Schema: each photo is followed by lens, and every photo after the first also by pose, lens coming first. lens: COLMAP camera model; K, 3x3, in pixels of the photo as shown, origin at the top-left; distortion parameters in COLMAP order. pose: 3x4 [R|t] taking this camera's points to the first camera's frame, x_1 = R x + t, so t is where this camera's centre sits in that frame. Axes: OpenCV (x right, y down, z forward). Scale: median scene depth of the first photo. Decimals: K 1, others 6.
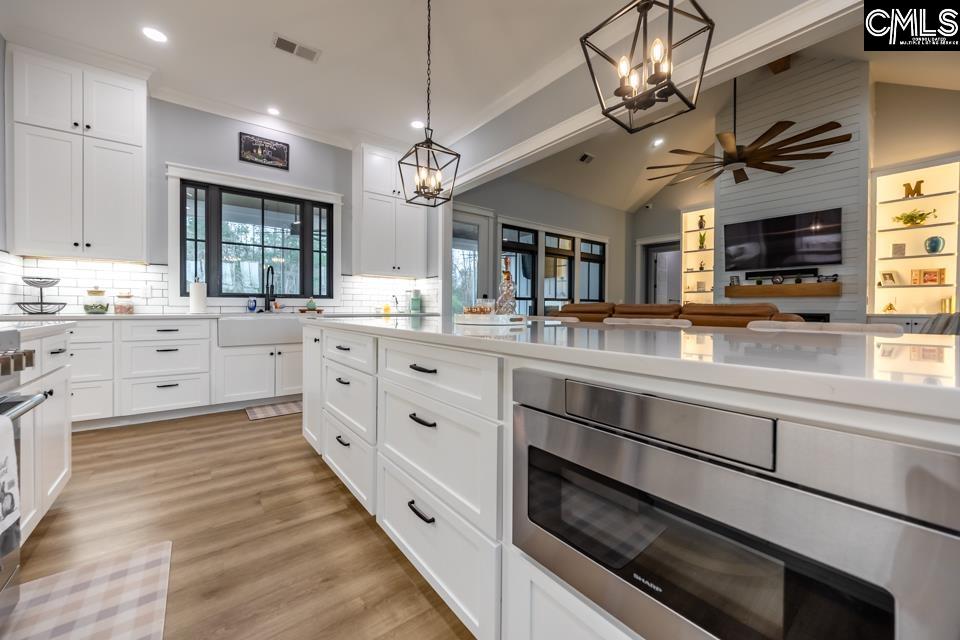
lens RADIAL K [[373.7, 0, 484.2], [0, 373.7, 311.4], [0, 0, 1]] dist [-0.002845, -0.000353]
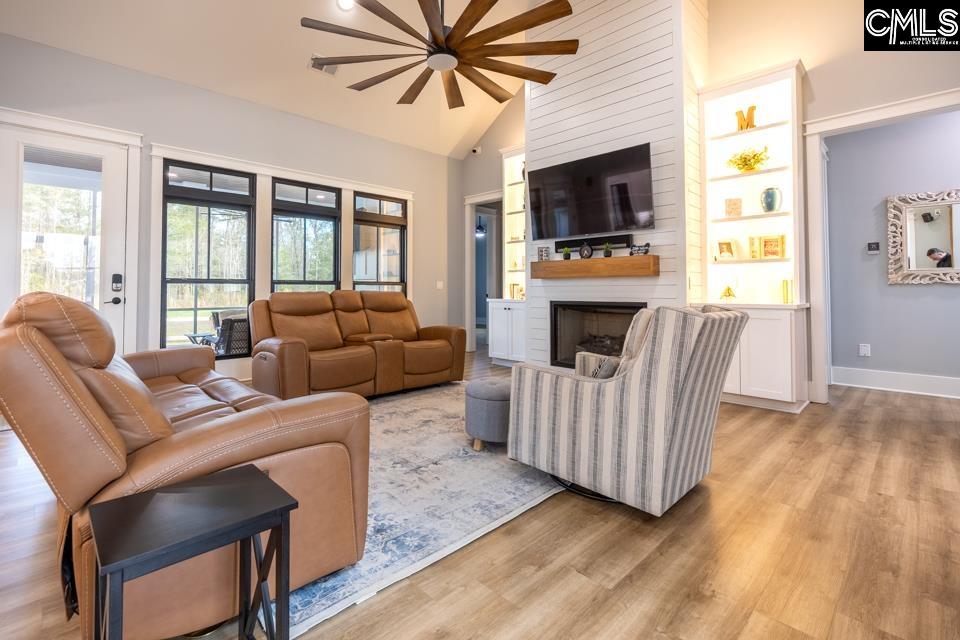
lens RADIAL K [[465.2, 0, 477.4], [0, 465.2, 282.4], [0, 0, 1]] dist [0.000433, 0.000388]
pose [[0.992277, -0.001936, 0.124028, 0.458965], [0.006028, 0.999449, -0.032628, -0.004285], [-0.123897, 0.033124, 0.991742, 0.187968]]
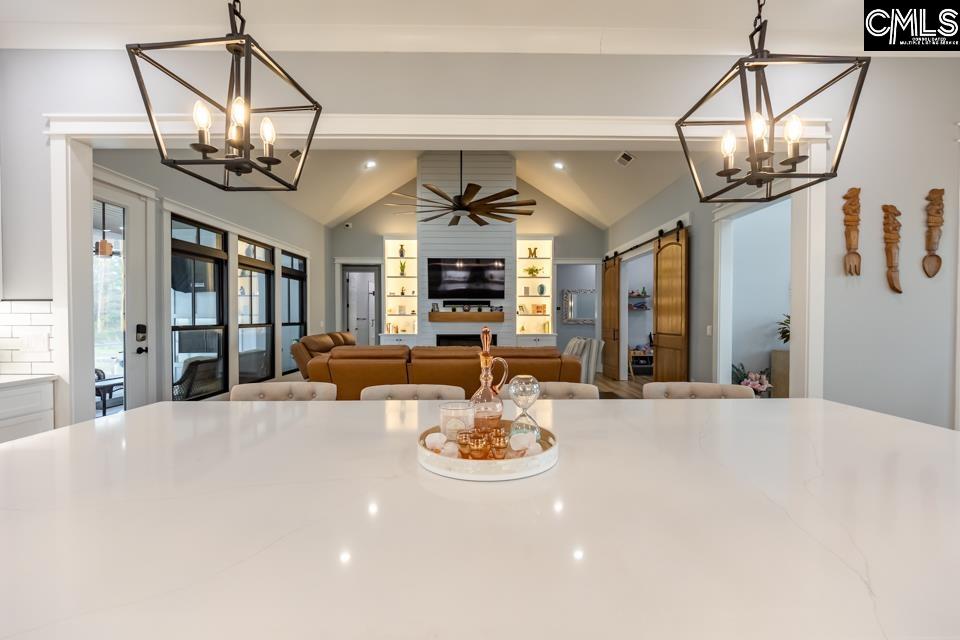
lens RADIAL K [[360.2, 0, 494.3], [0, 360.2, 320.7], [0, 0, 1]] dist [0.000013, -0.000054]
pose [[0.604466, -0.011973, 0.796541, -0.111590], [0.013164, 0.999901, 0.005040, -0.044642], [-0.796522, 0.007439, 0.604563, 0.183187]]
